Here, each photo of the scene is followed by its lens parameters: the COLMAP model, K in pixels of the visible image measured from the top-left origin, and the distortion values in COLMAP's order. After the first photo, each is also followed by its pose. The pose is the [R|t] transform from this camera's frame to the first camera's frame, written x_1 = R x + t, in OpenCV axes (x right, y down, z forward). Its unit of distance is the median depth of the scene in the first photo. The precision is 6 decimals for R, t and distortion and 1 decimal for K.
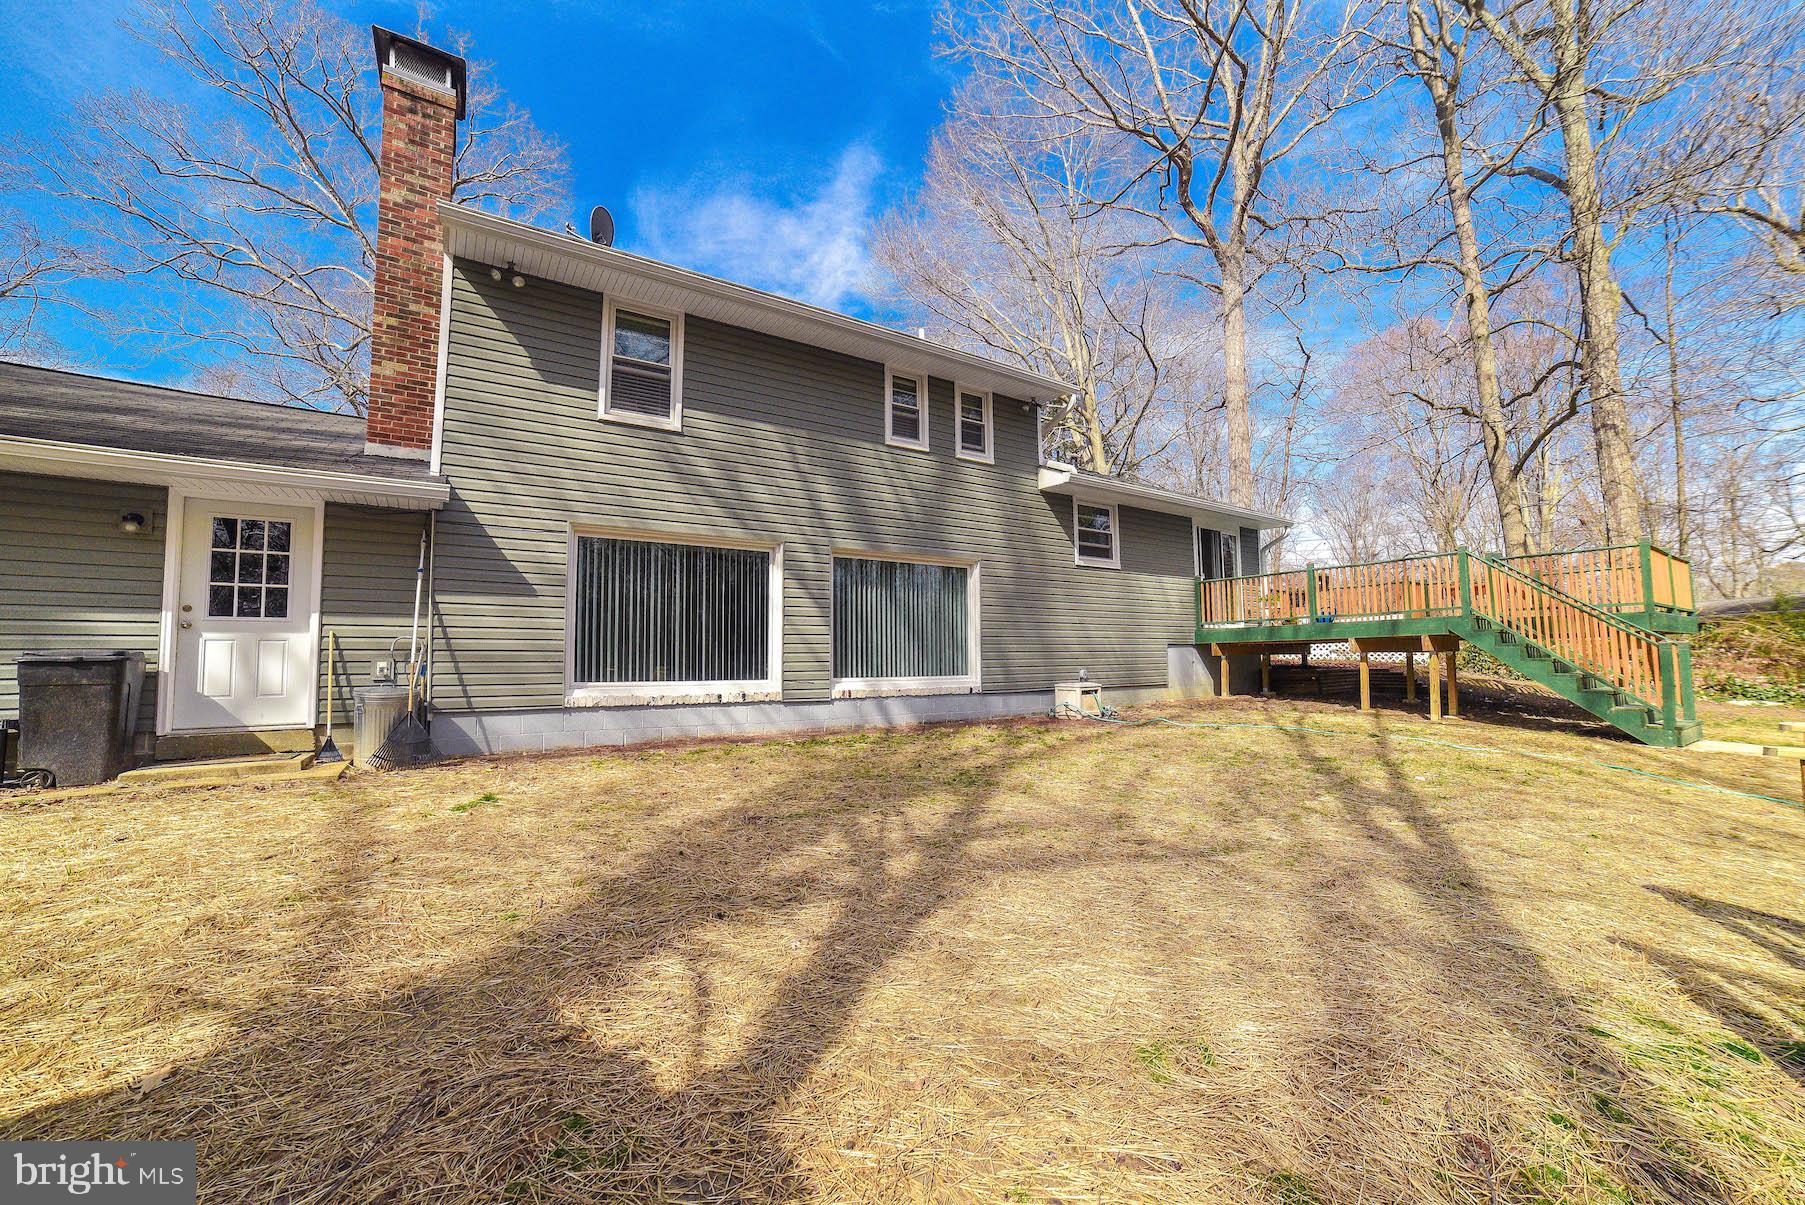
lens RADIAL K [[724.1, 0, 895.1], [0, 724.1, 601.8], [0, 0, 1]] dist [-0.026204, 0.000591]
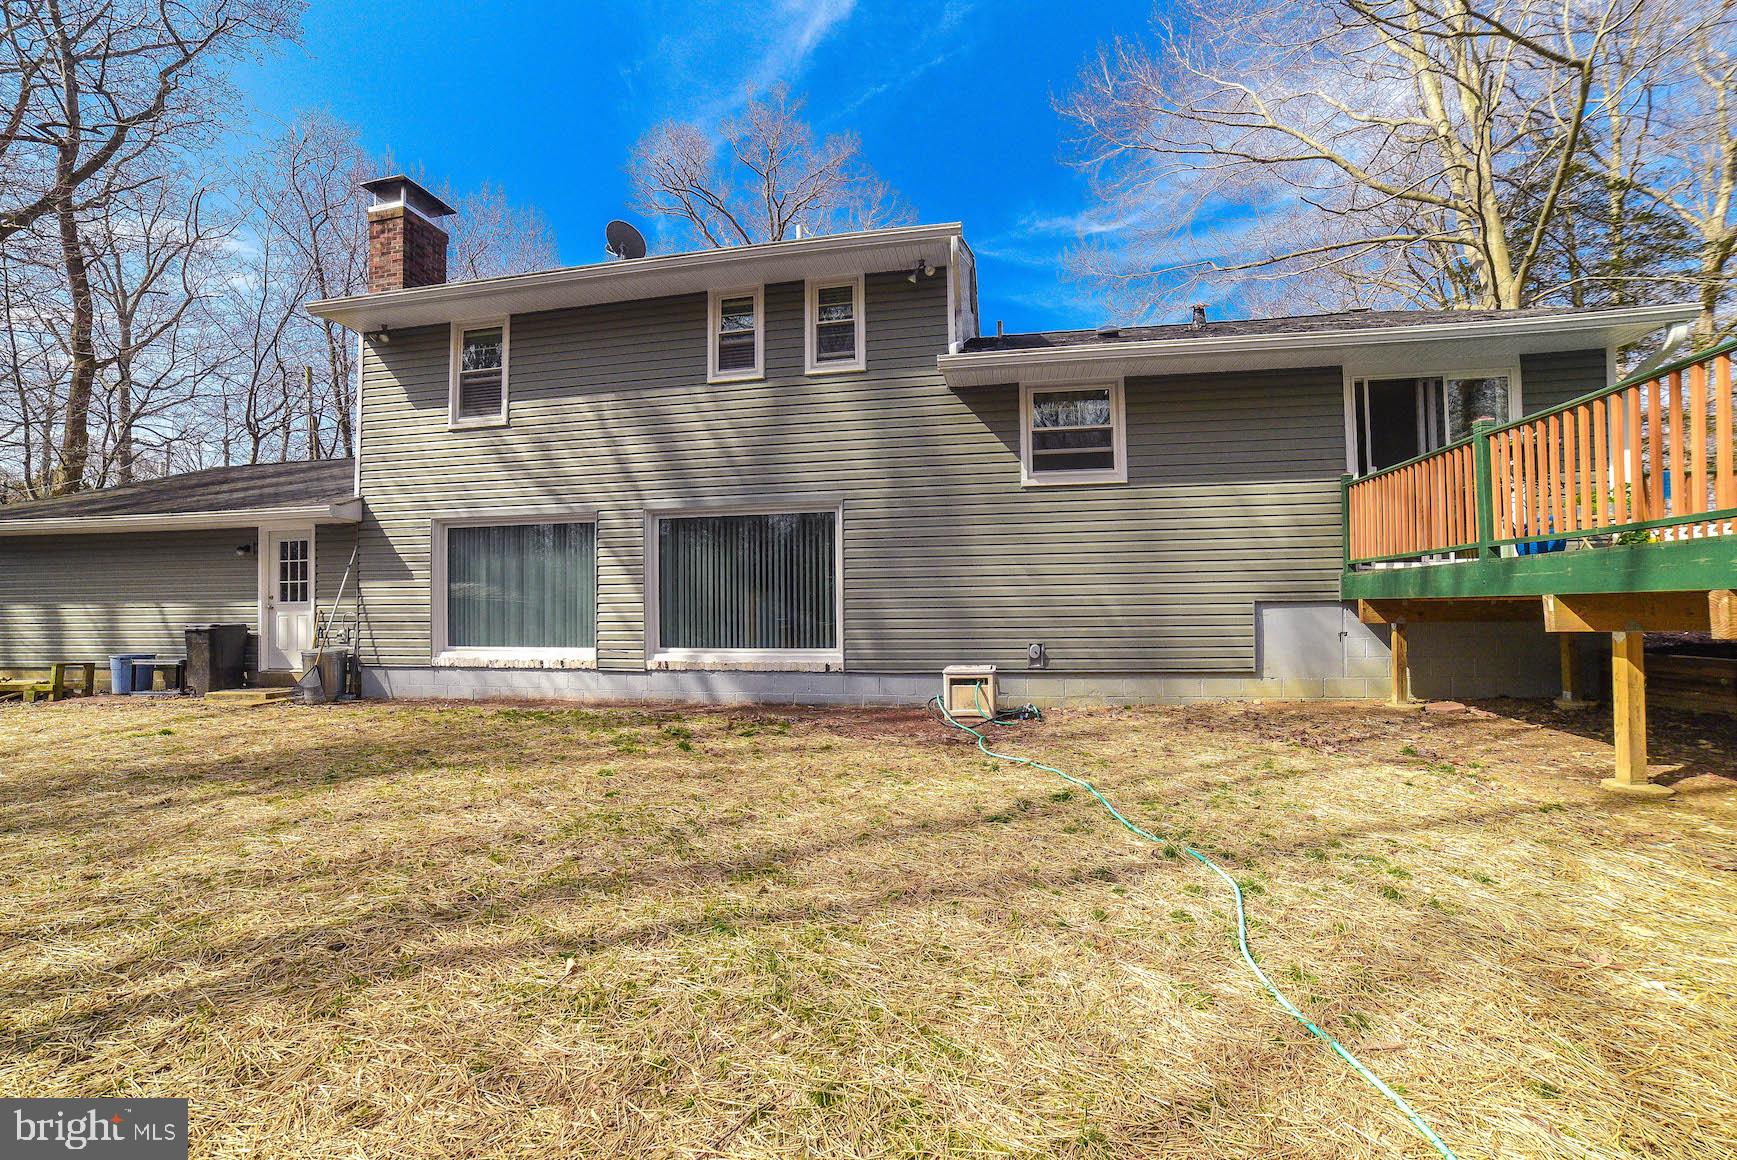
lens RADIAL K [[696.8, 0, 867.0], [0, 696.8, 588.3], [0, 0, 1]] dist [-0.026204, 0.000591]
pose [[0.708477, -0.022157, -0.705386, 0.739339], [0.062234, 0.997575, 0.031171, 0.016304], [0.702985, -0.065983, 0.708137, 0.543635]]
